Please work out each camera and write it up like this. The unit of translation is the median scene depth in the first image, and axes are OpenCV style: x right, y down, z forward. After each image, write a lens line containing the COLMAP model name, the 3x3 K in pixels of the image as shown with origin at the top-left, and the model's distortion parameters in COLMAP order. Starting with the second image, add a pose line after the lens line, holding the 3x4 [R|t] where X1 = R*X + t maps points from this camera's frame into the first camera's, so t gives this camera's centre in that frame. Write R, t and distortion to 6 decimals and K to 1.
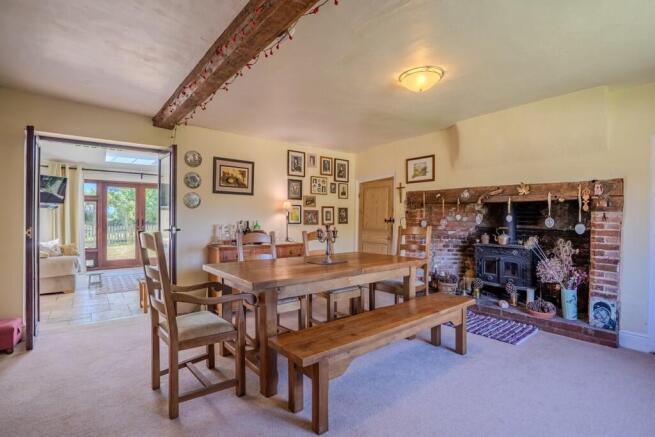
lens RADIAL K [[307.8, 0, 325.8], [0, 307.8, 217.3], [0, 0, 1]] dist [-0.002093, -0.000128]
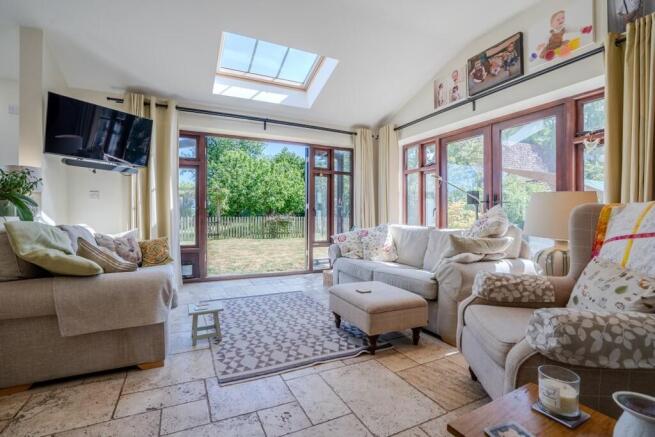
lens RADIAL K [[307.8, 0, 325.8], [0, 307.8, 217.3], [0, 0, 1]] dist [-0.002093, -0.000128]
pose [[0.979038, 0.004919, -0.203619, -0.400242], [-0.002865, 0.999942, 0.010379, 0.039566], [0.203658, -0.009578, 0.978995, 0.491856]]
